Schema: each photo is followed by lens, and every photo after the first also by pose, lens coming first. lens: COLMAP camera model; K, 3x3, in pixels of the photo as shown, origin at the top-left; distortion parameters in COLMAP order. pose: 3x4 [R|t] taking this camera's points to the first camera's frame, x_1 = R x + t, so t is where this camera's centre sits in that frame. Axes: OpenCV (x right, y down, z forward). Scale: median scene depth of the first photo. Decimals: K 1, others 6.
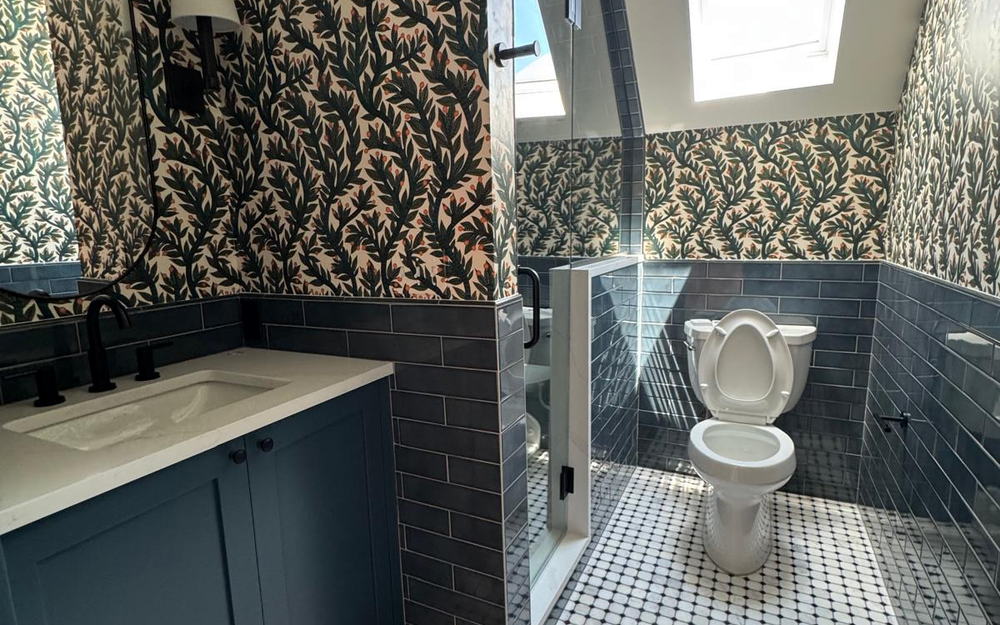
lens RADIAL K [[522.8, 0, 499.1], [0, 522.8, 309.4], [0, 0, 1]] dist [-0.002088, -0.000499]
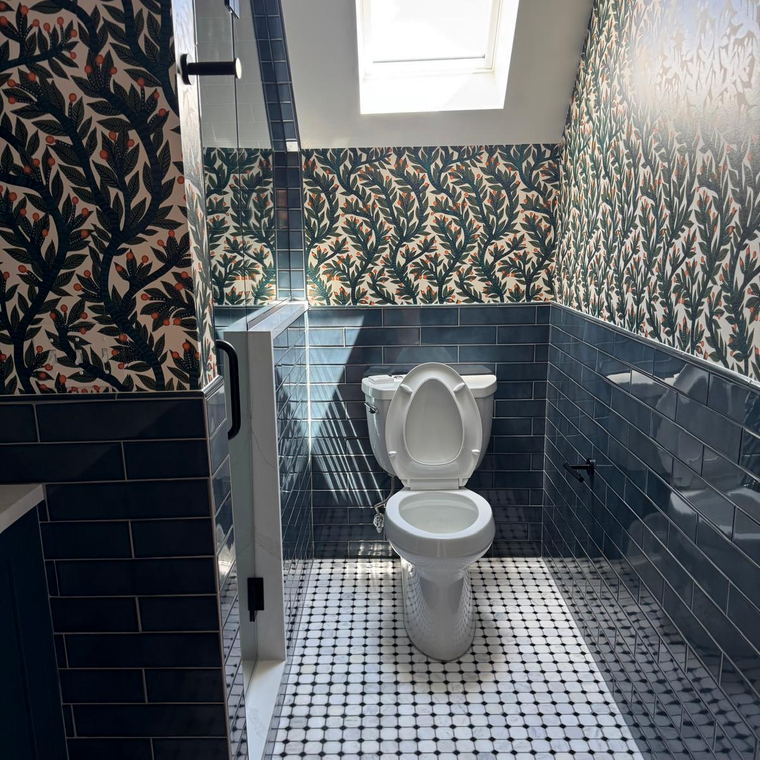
lens RADIAL K [[701.0, 0, 367.2], [0, 701.0, 380.9], [0, 0, 1]] dist [0.151780, -0.303566]
pose [[0.904391, -0.080002, 0.419138, -0.140498], [0.063150, 0.996545, 0.053951, -0.043964], [-0.422006, -0.022324, 0.906318, -0.040059]]
